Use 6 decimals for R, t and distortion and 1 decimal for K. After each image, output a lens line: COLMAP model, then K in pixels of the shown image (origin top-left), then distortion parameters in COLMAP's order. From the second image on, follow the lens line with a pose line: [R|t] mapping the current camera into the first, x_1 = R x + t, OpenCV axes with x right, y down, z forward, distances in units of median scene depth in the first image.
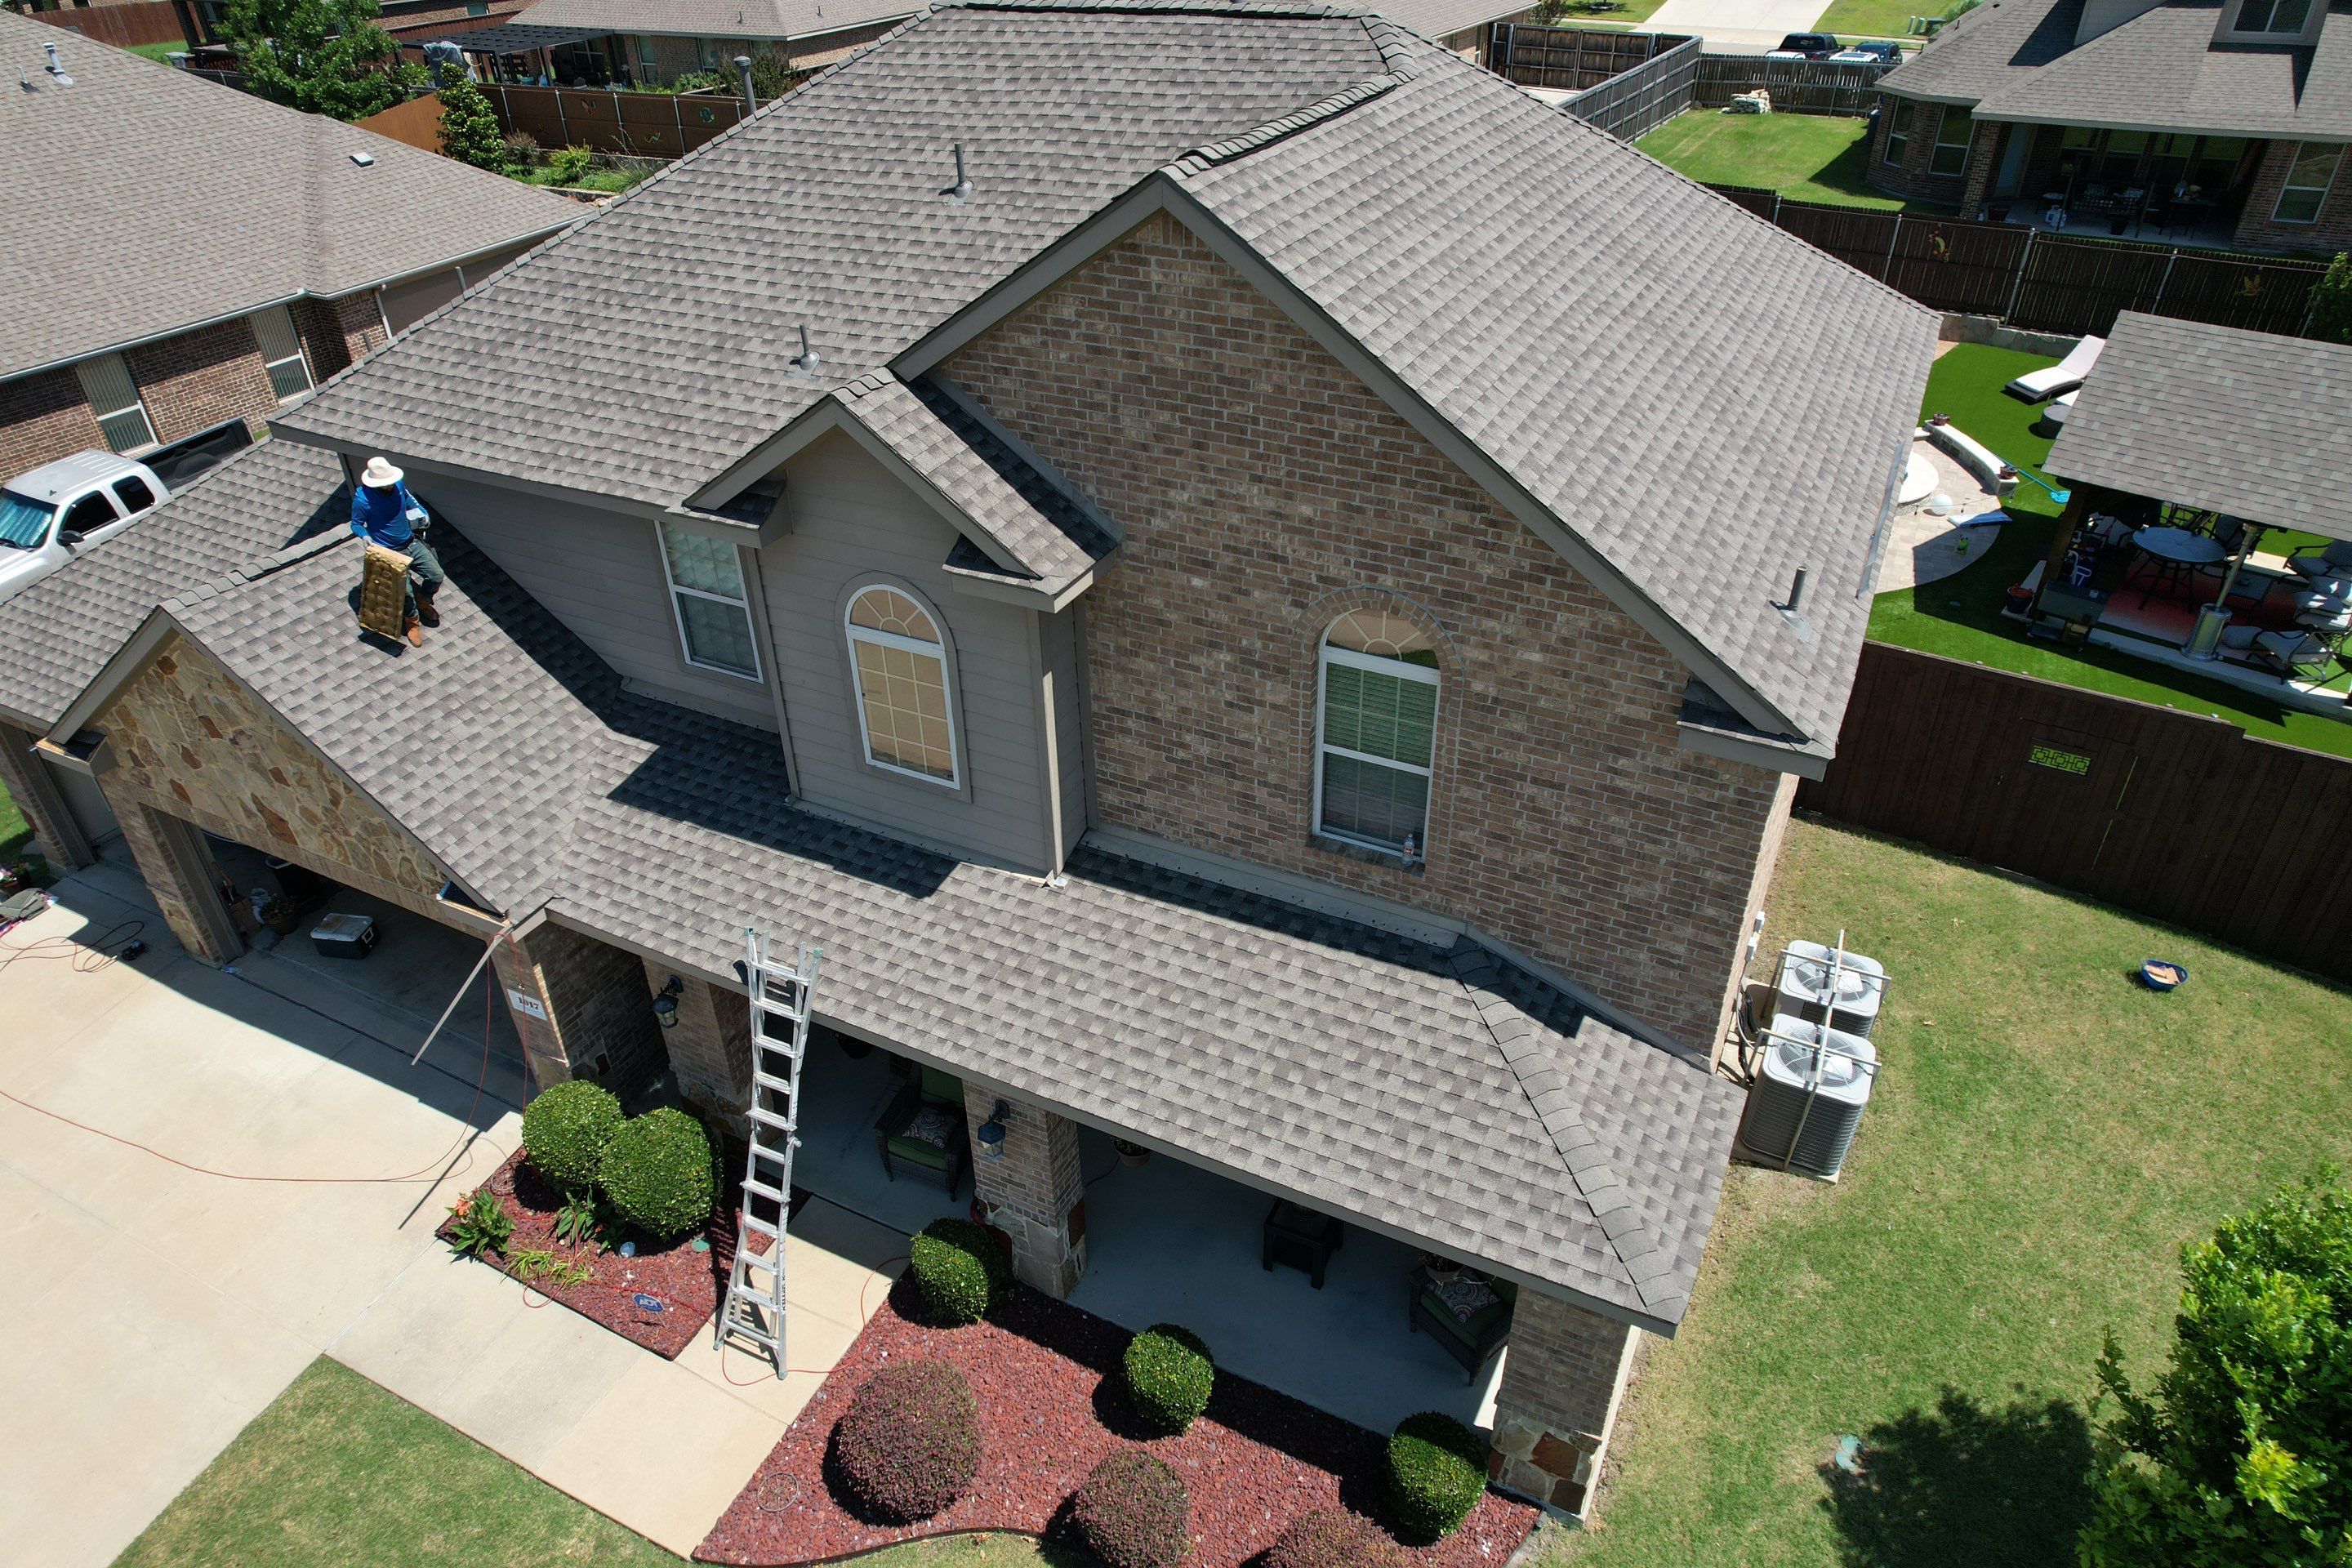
lens RADIAL K [[1476.0, 0, 1192.3], [0, 1476.0, 771.2], [0, 0, 1]] dist [-0.050629, 0.010570]
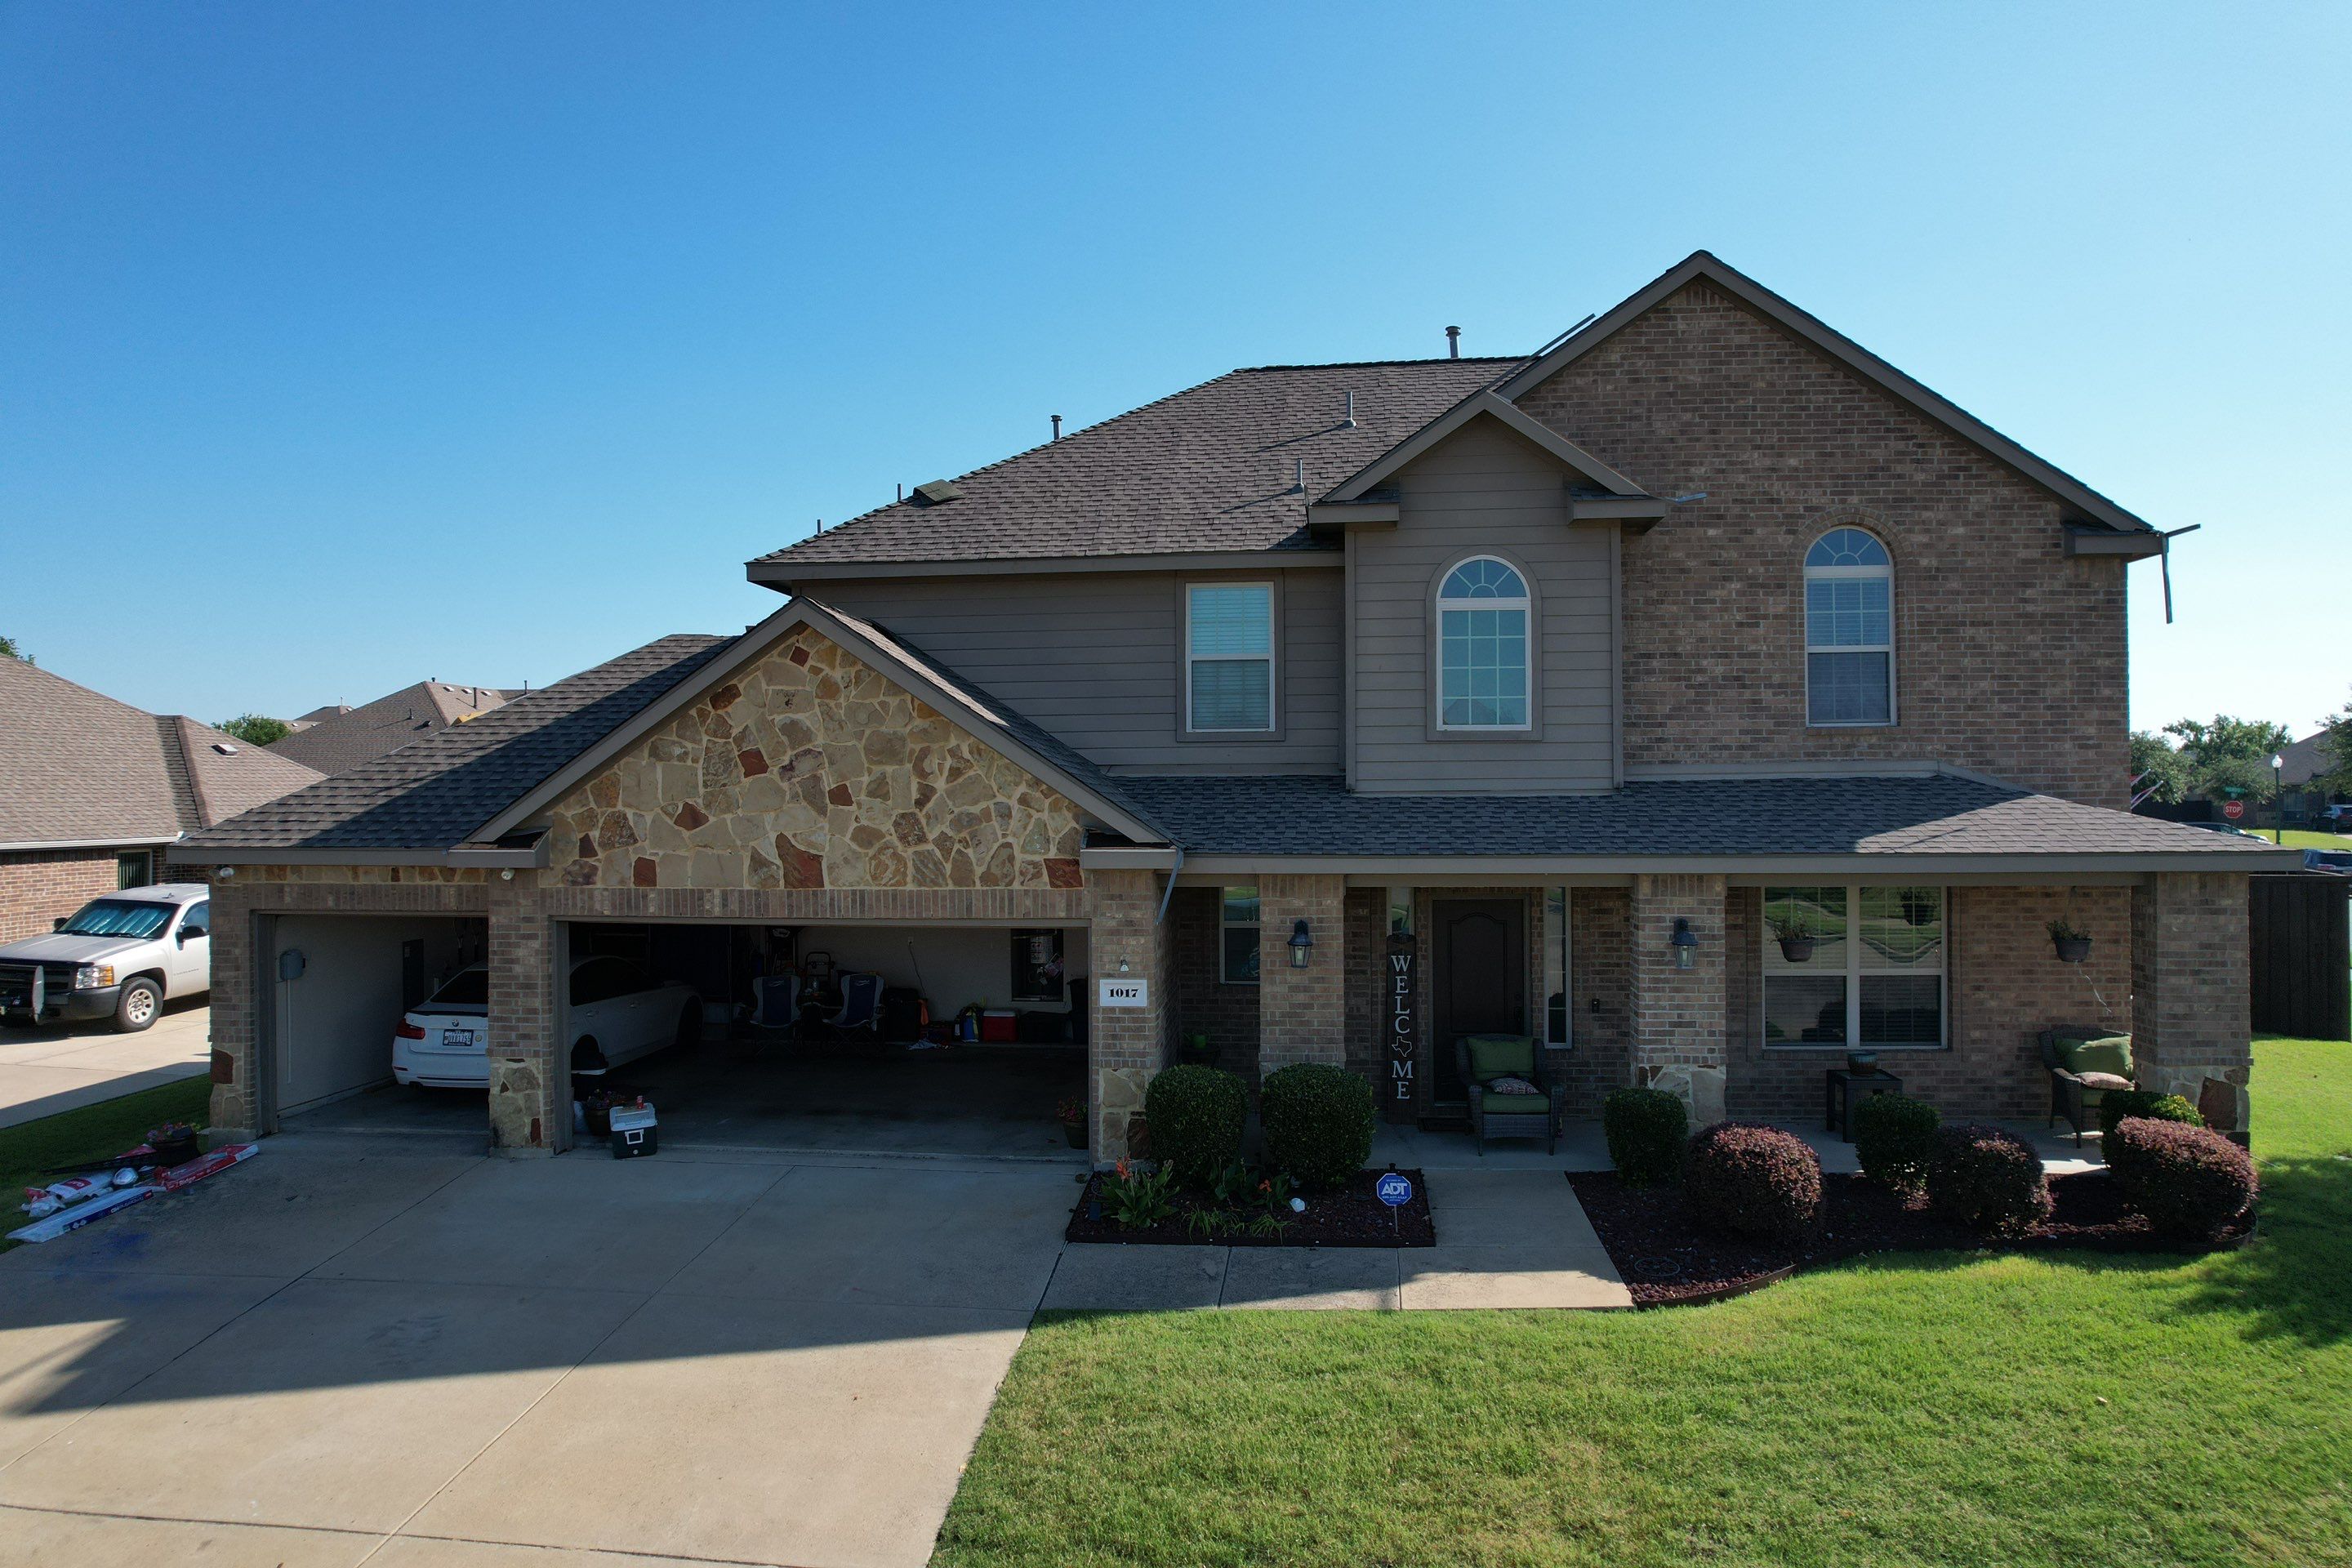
lens RADIAL K [[1476.0, 0, 1182.3], [0, 1476.0, 788.4], [0, 0, 1]] dist [-0.050629, 0.010570]
pose [[0.935123, 0.004710, 0.354292, -1.013785], [0.191161, 0.835198, -0.515657, 0.738177], [-0.298332, 0.549929, 0.780113, 0.191504]]
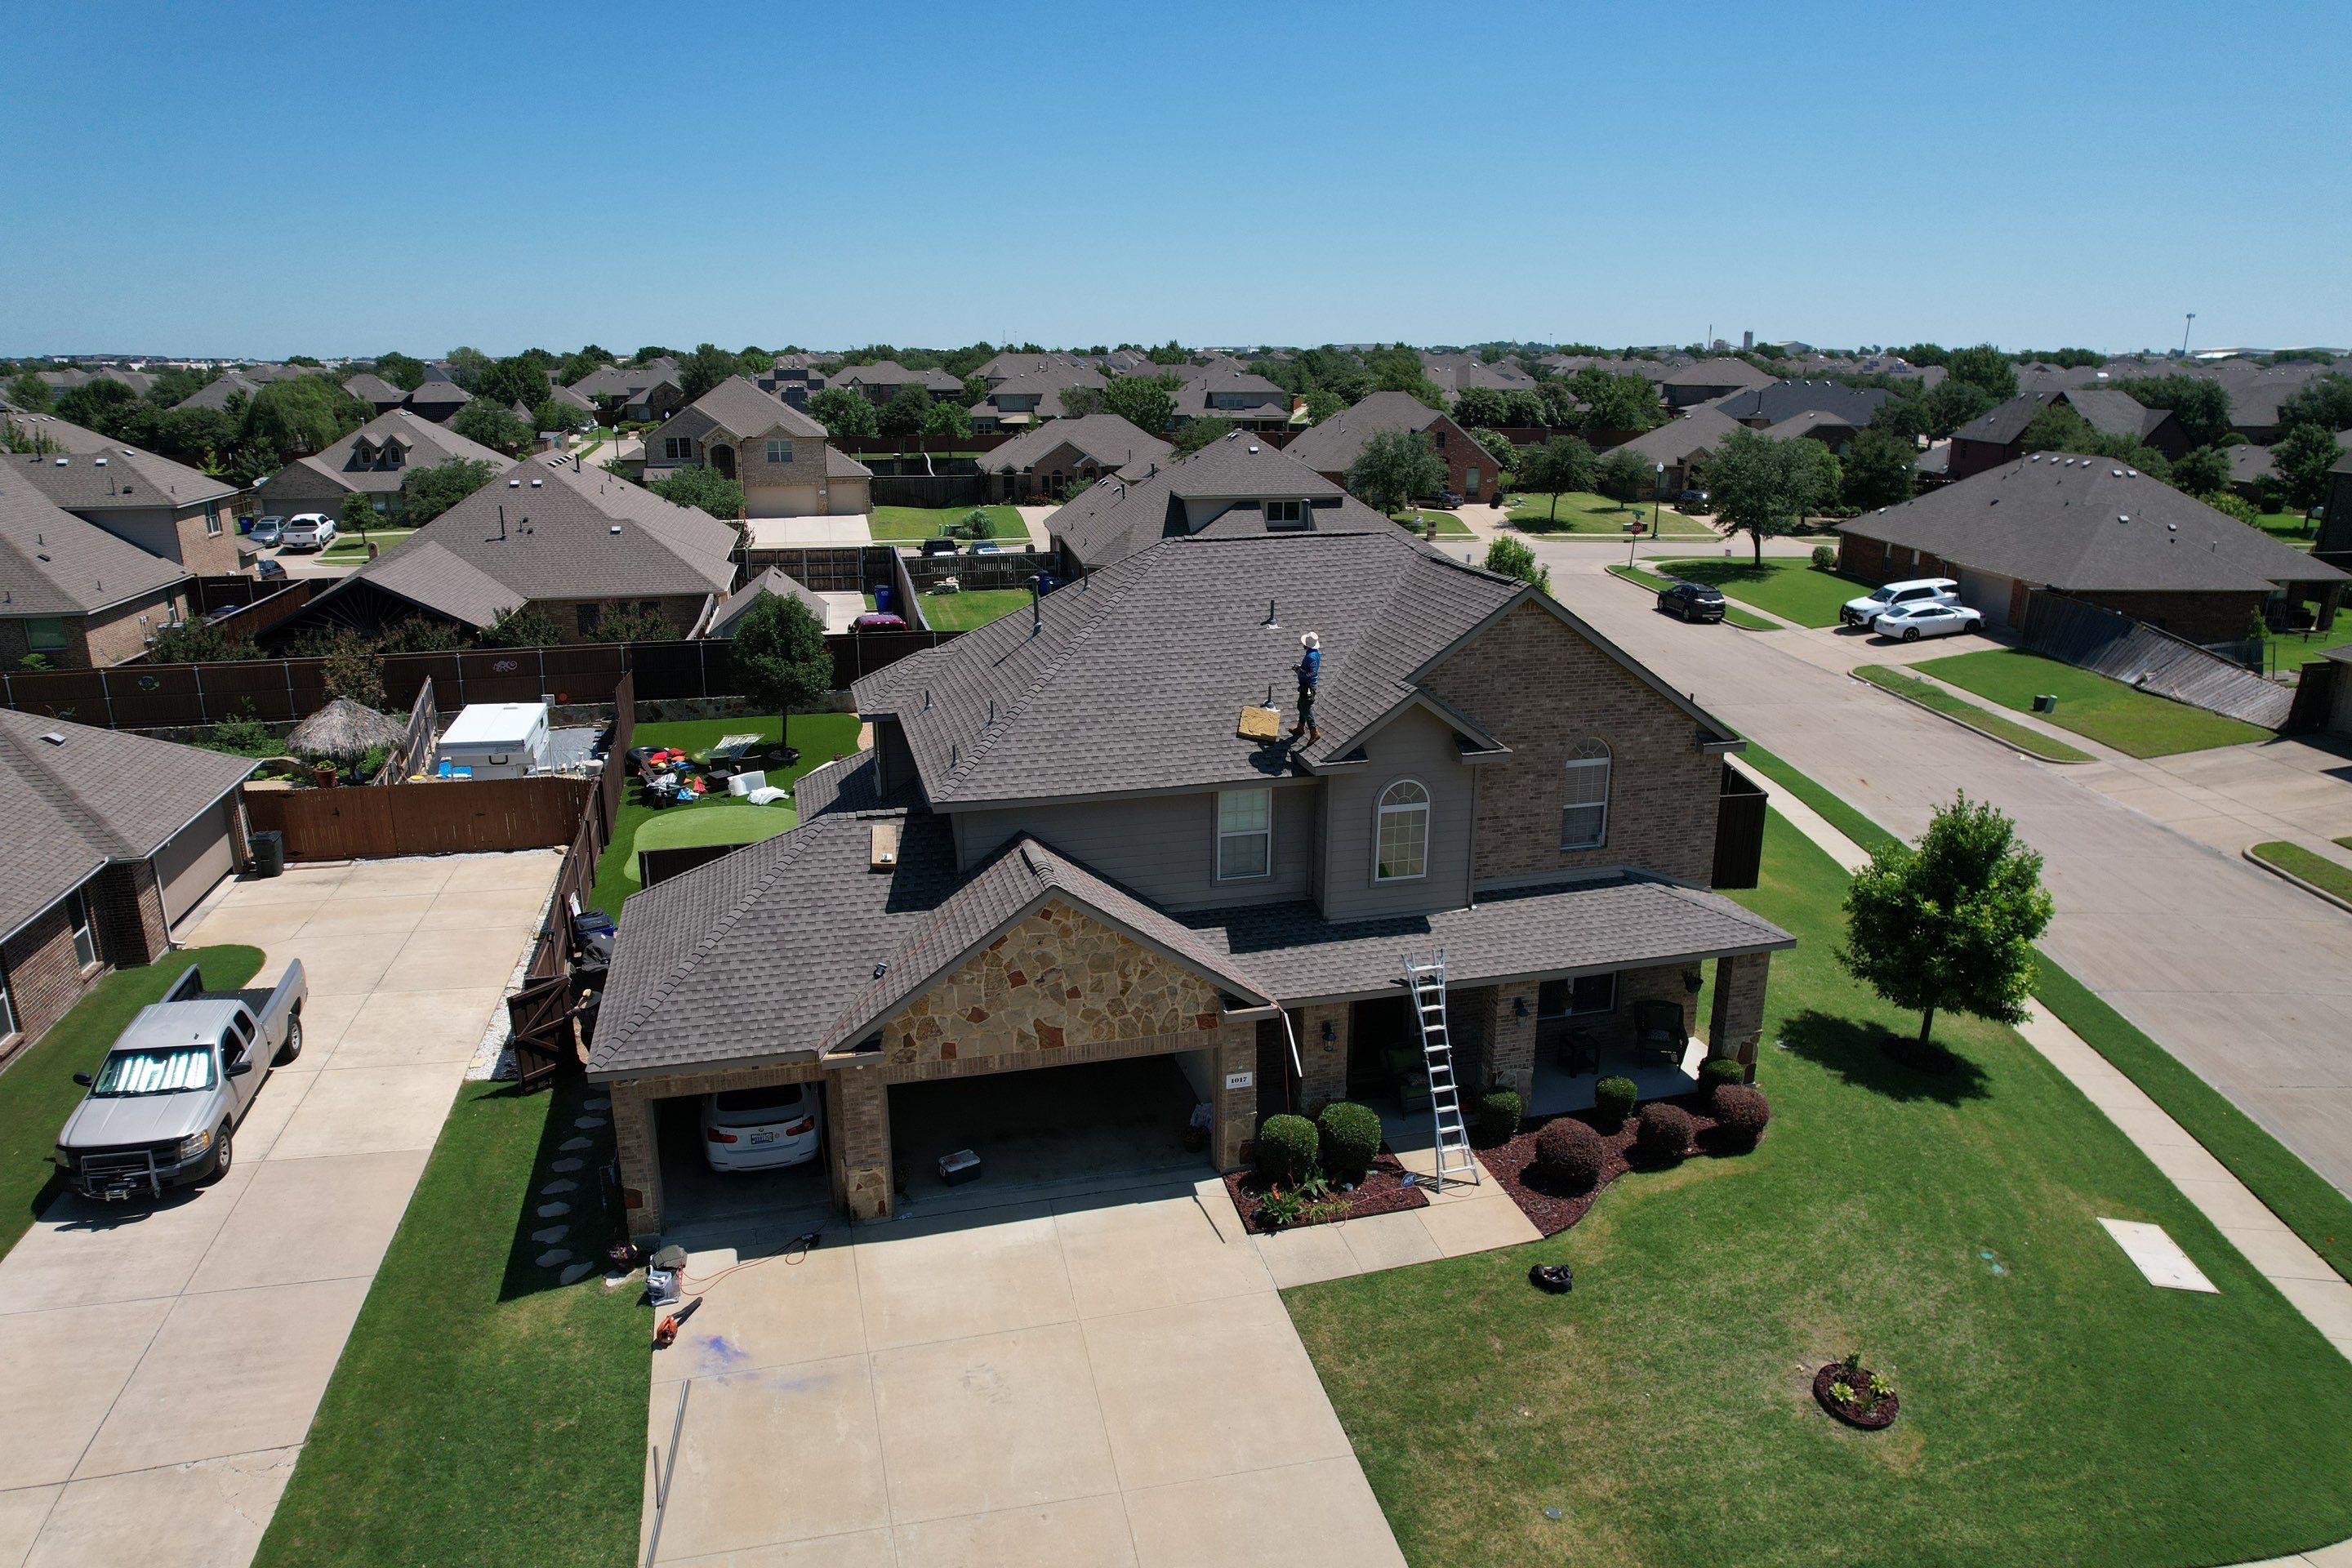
lens RADIAL K [[1476.0, 0, 1176.2], [0, 1476.0, 783.4], [0, 0, 1]] dist [-0.050629, 0.010570]
pose [[0.749399, -0.170677, 0.639742, -2.041130], [0.354981, 0.919175, -0.170601, 0.142439], [-0.558918, 0.354945, 0.749416, -0.481787]]
